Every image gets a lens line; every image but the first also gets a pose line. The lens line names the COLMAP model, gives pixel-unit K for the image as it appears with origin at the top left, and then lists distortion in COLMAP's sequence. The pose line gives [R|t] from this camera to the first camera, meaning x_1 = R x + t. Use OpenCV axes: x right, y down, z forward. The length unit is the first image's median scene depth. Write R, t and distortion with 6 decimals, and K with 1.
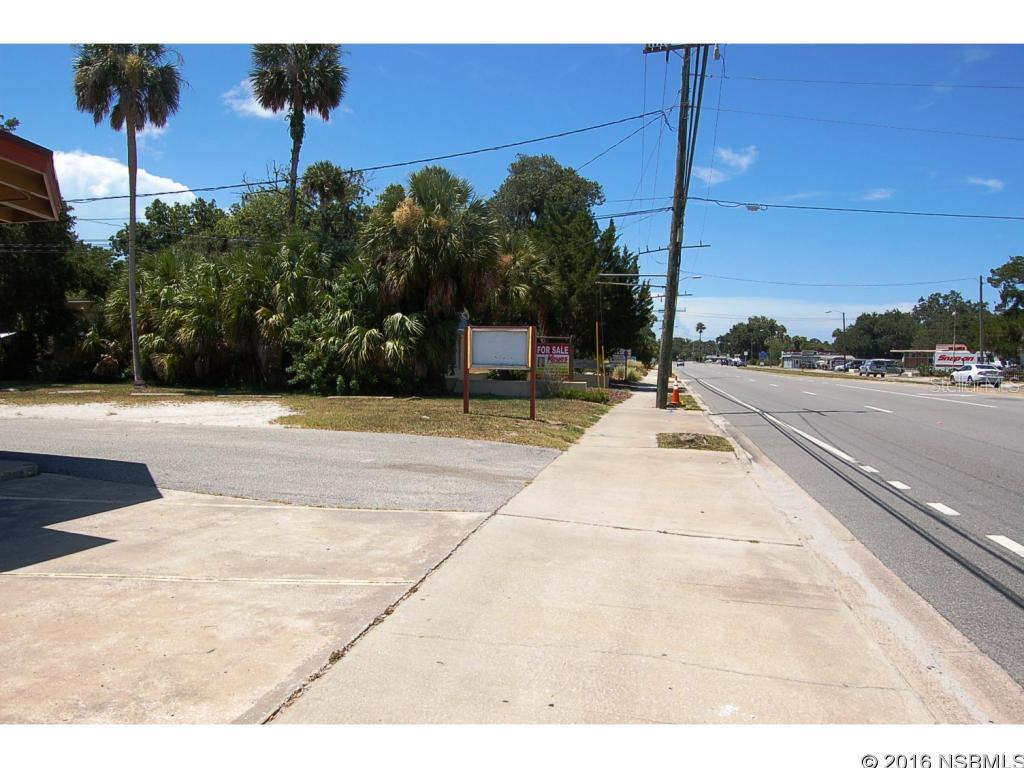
lens RADIAL K [[805.3, 0, 504.9], [0, 805.3, 385.8], [0, 0, 1]] dist [-0.090503, 0.024942]
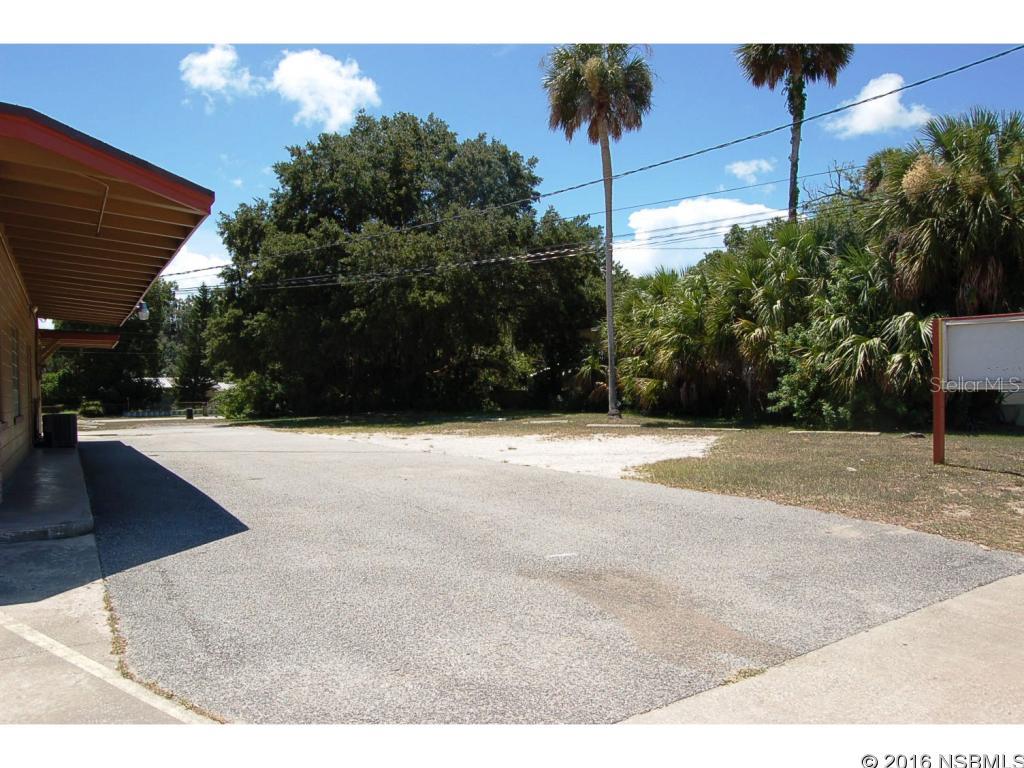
lens RADIAL K [[805.3, 0, 516.5], [0, 805.3, 386.7], [0, 0, 1]] dist [-0.090503, 0.024942]
pose [[0.736803, -0.021749, -0.675758, 0.079479], [-0.000385, 0.999469, -0.032587, -0.002718], [0.676108, 0.024271, 0.736403, 0.241282]]
